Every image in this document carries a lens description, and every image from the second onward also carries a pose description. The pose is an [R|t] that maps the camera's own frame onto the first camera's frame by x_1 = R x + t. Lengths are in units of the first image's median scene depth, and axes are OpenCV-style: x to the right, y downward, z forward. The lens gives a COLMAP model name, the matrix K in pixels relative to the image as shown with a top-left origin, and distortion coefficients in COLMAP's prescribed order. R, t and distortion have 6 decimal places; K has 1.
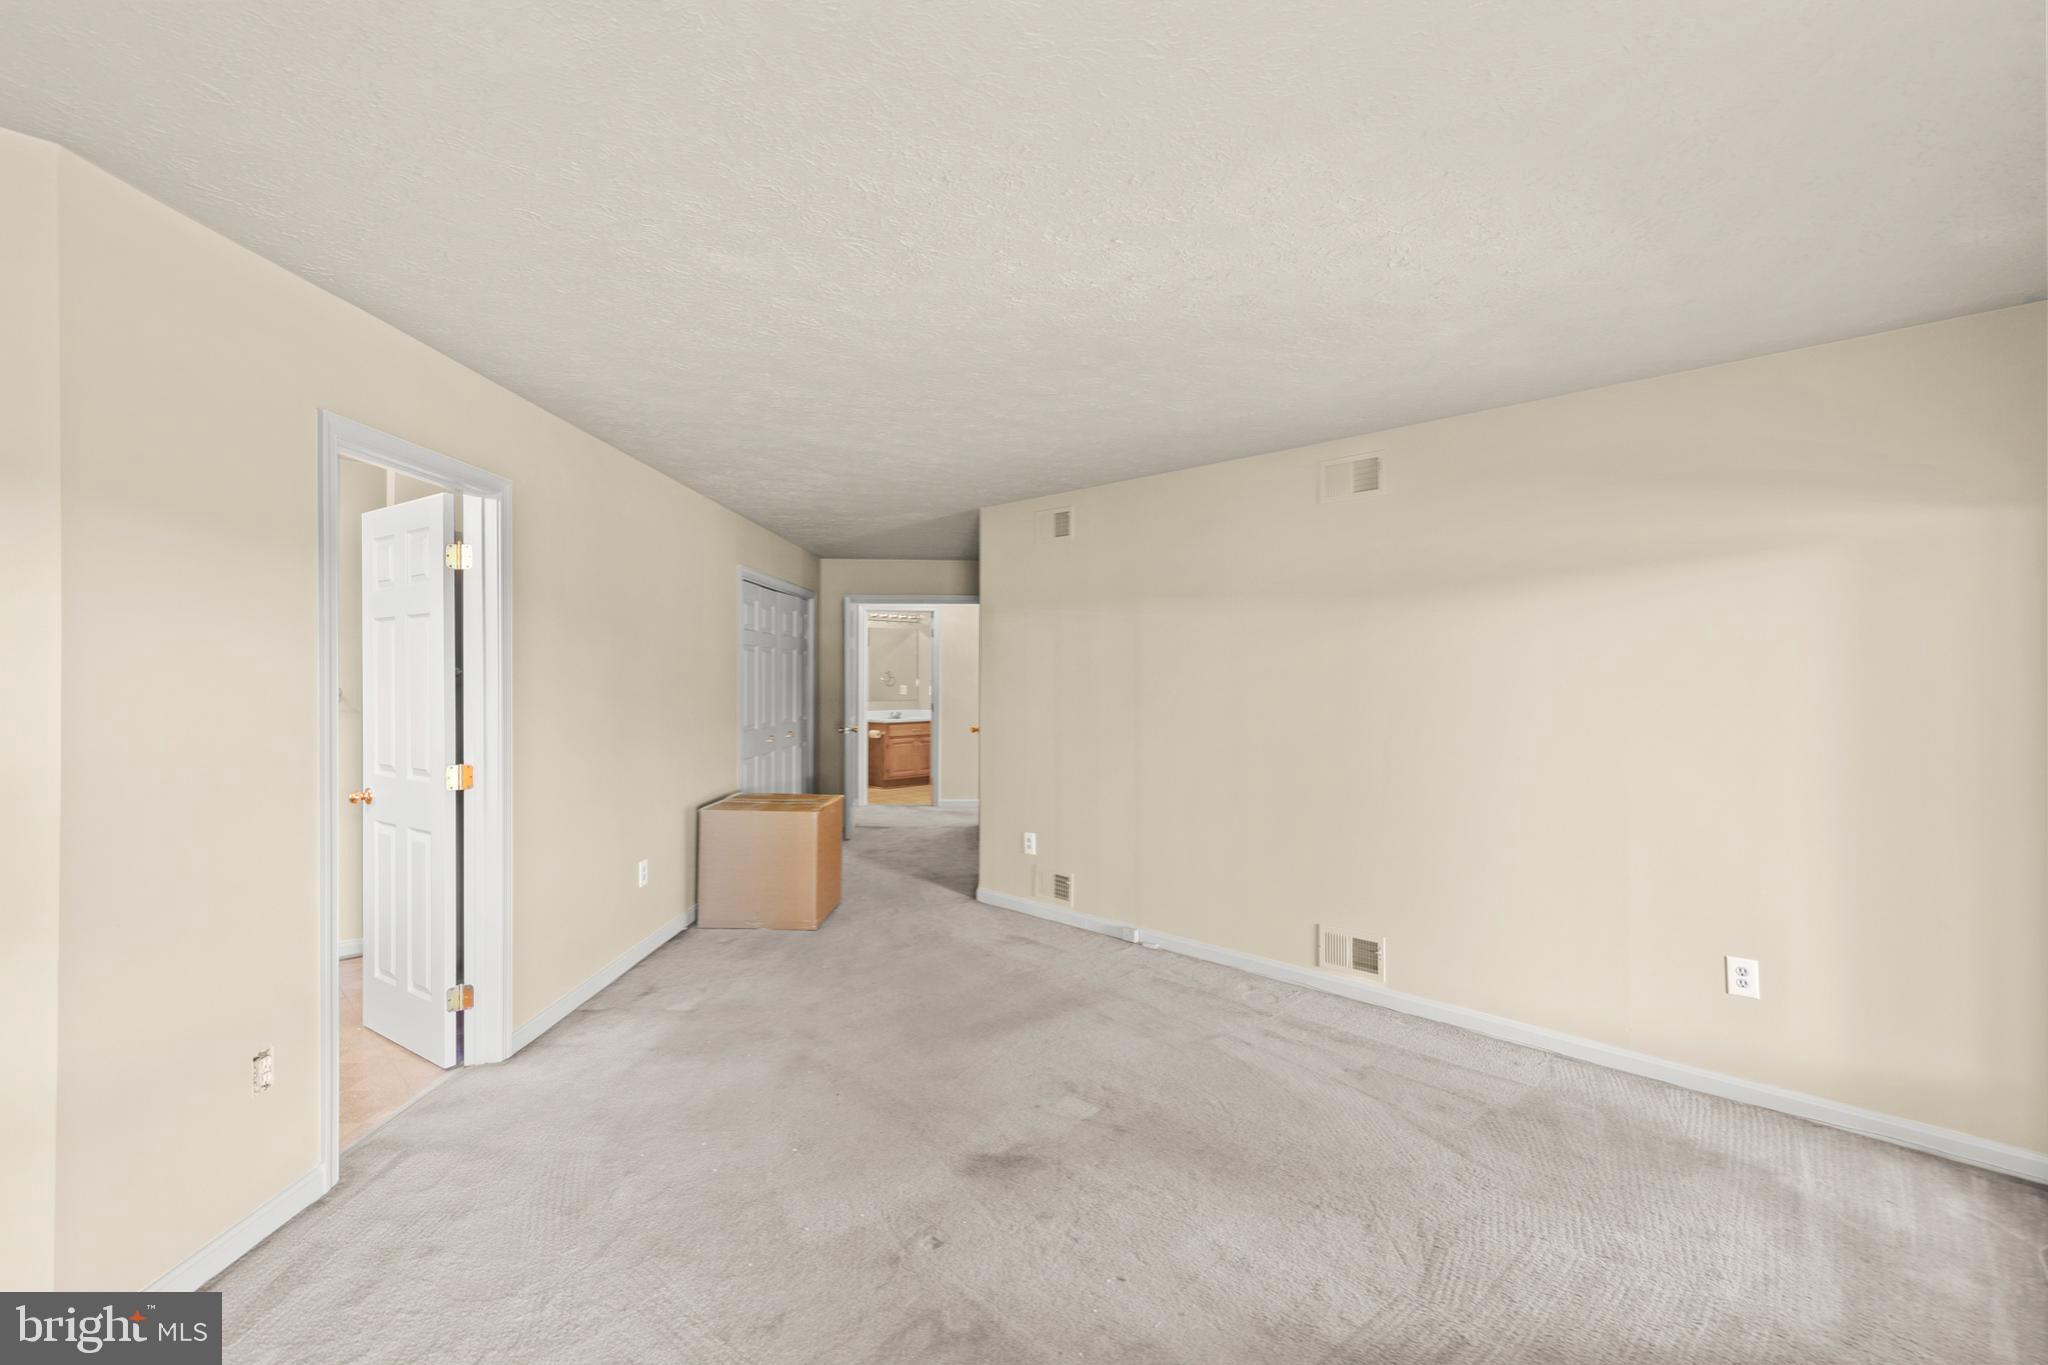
lens RADIAL K [[873.6, 0, 1023.2], [0, 873.6, 652.9], [0, 0, 1]] dist [0.001622, 0.000198]
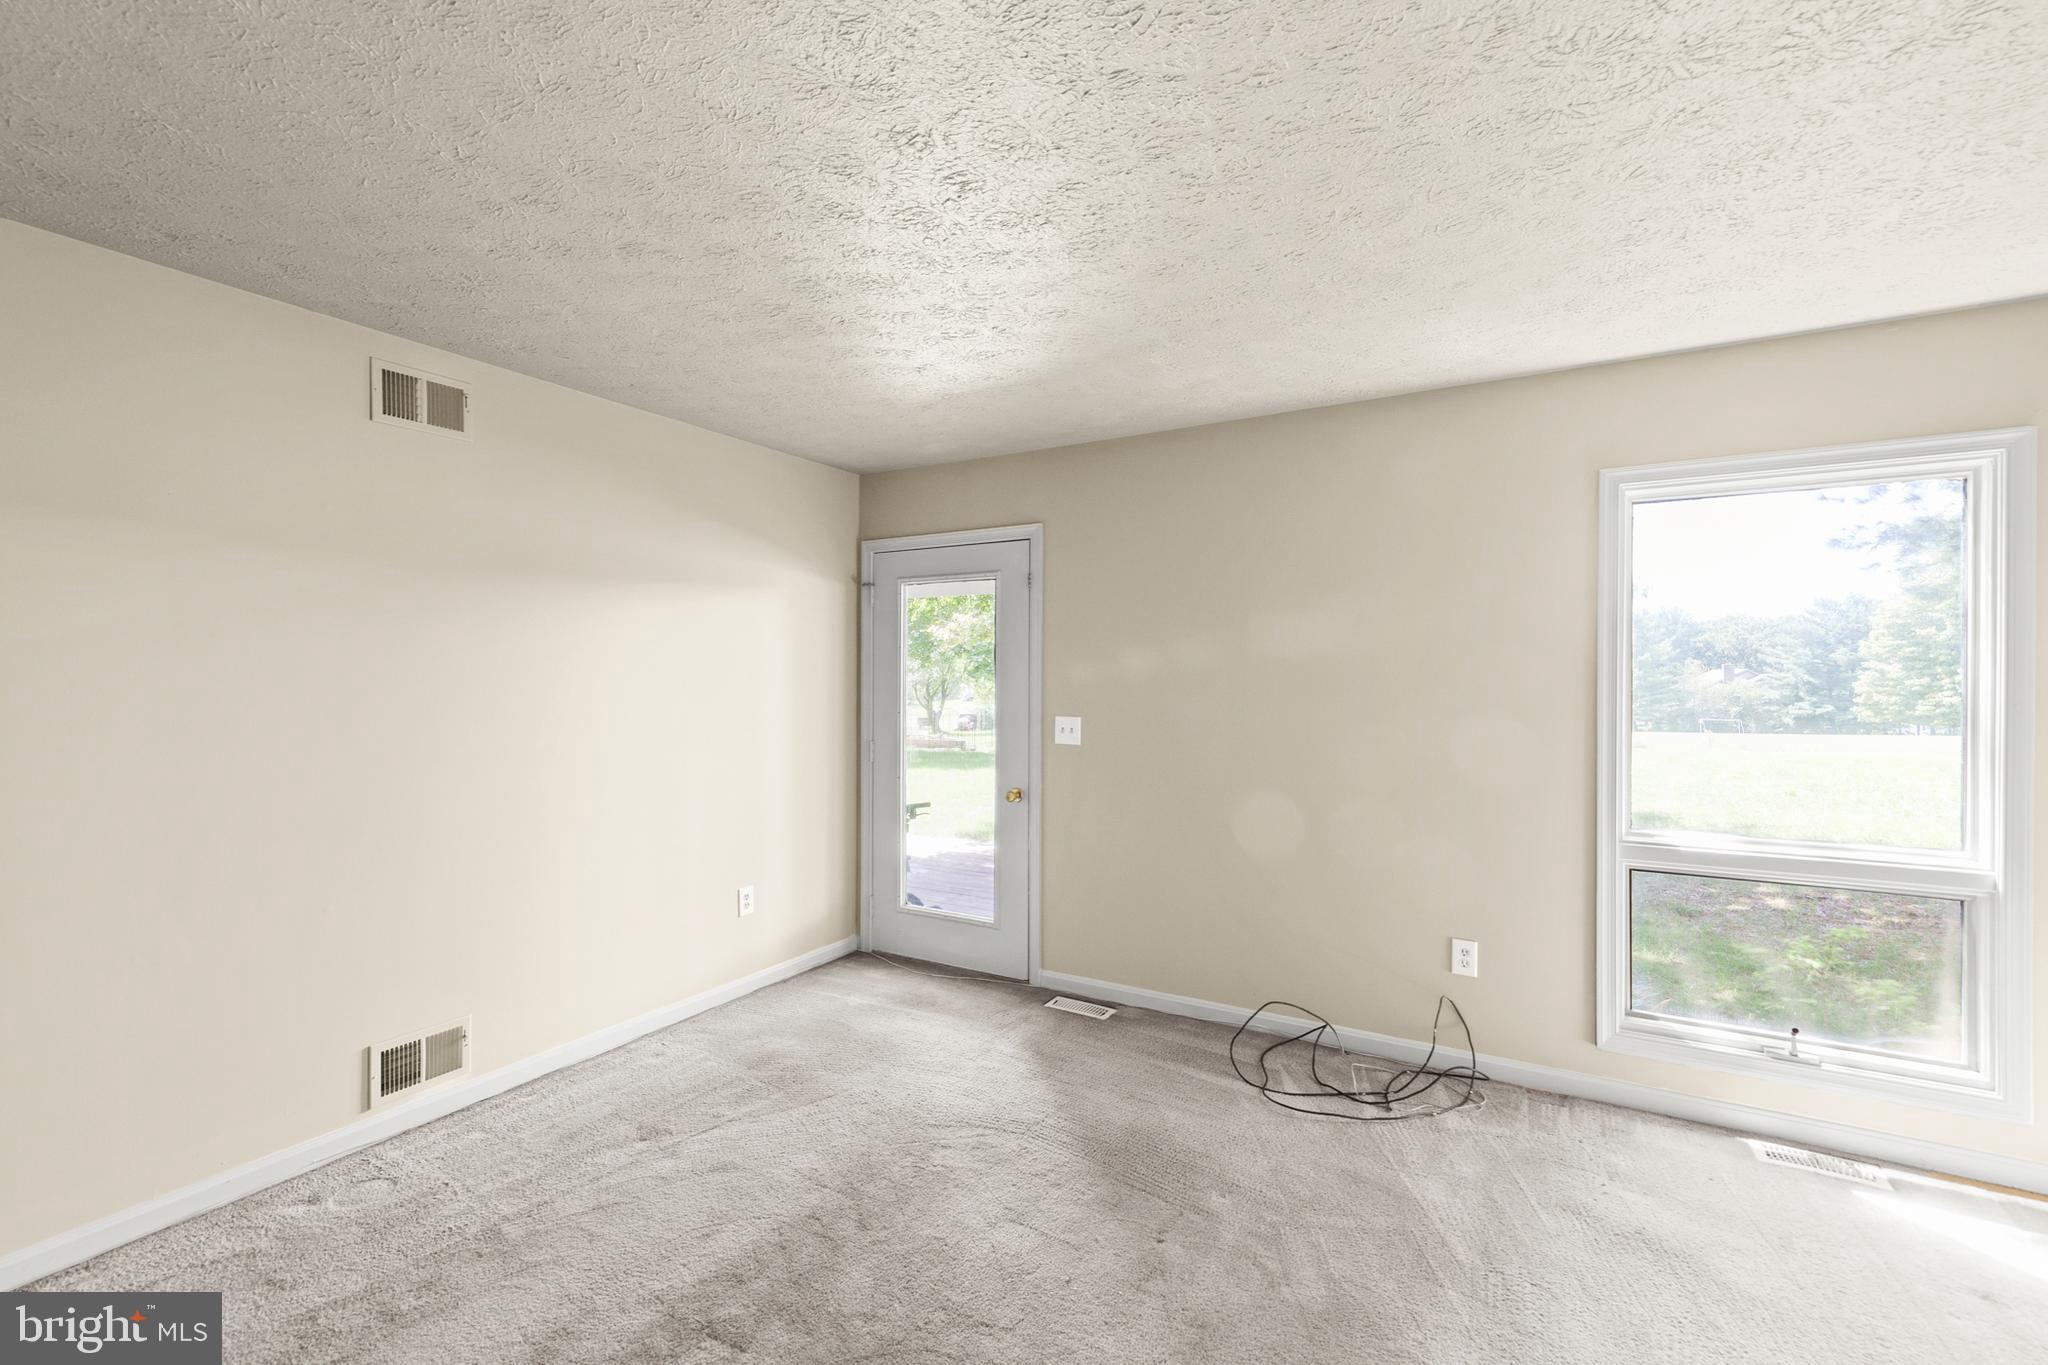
lens RADIAL K [[873.6, 0, 1023.2], [0, 873.6, 652.9], [0, 0, 1]] dist [0.001622, 0.000198]
pose [[-0.187909, 0.016259, 0.982052, -0.523682], [-0.004324, 0.999840, -0.017381, 0.009228], [-0.982177, -0.007512, -0.187809, 0.744253]]
